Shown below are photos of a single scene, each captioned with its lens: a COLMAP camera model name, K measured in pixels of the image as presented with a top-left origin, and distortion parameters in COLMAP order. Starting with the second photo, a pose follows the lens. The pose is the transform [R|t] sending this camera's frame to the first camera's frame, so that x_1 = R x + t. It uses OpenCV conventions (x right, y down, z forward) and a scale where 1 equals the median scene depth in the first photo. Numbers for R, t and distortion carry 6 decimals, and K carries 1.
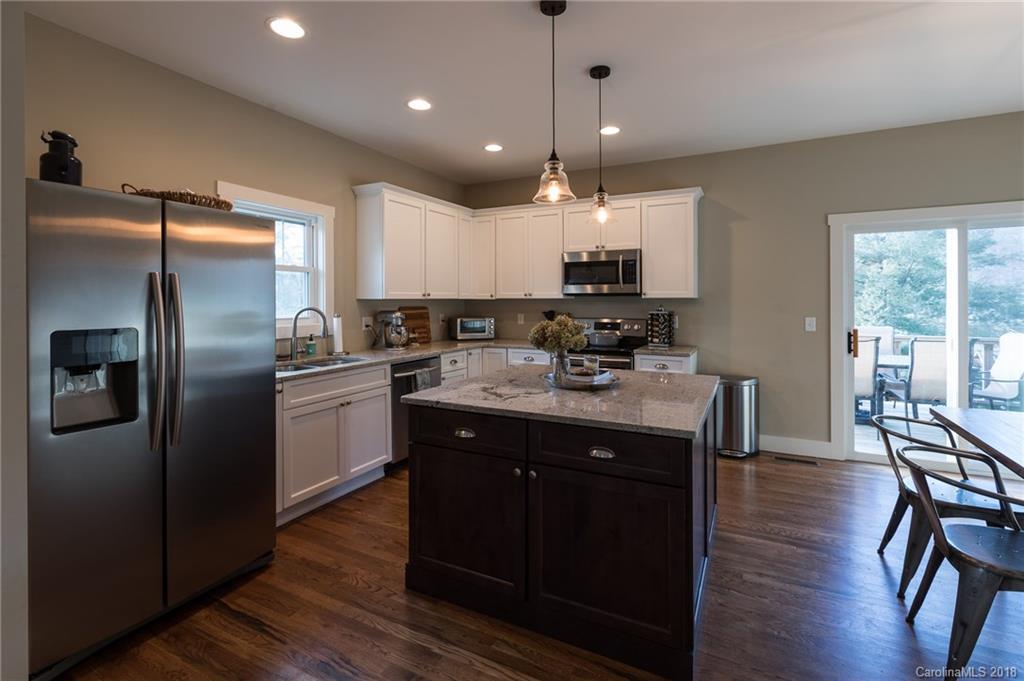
lens RADIAL K [[464.3, 0, 485.2], [0, 464.3, 303.1], [0, 0, 1]] dist [-0.001817, -0.001046]
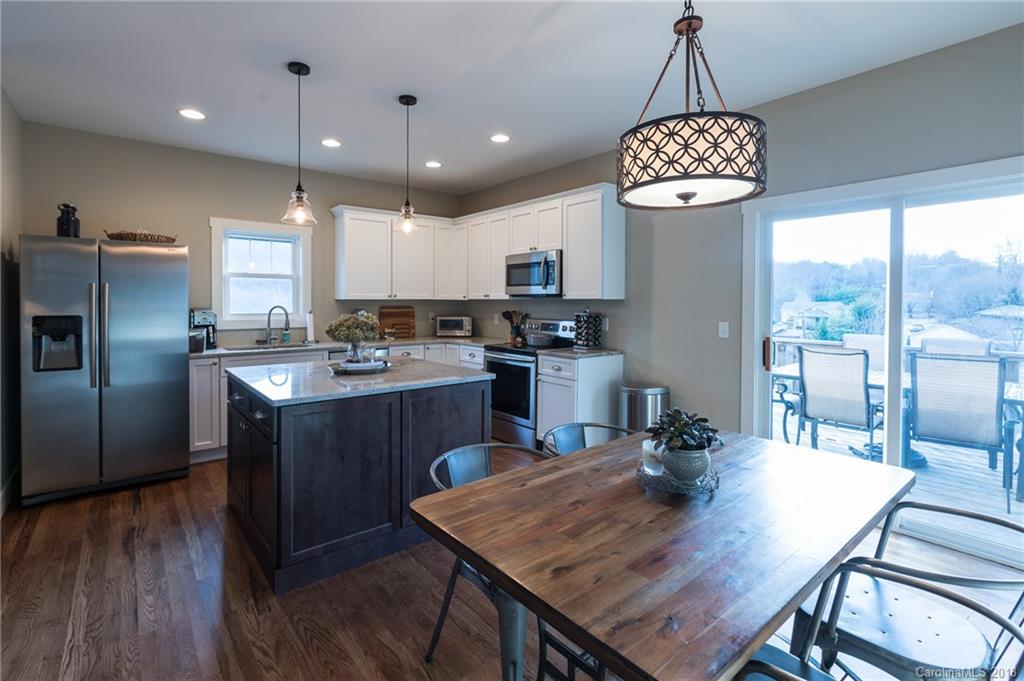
lens RADIAL K [[464.3, 0, 462.2], [0, 464.3, 309.0], [0, 0, 1]] dist [-0.001817, -0.001046]
pose [[0.907747, 0.011205, -0.419368, 0.557159], [-0.006628, 0.999902, 0.012370, -0.000560], [0.419466, -0.008449, 0.907732, 0.013579]]
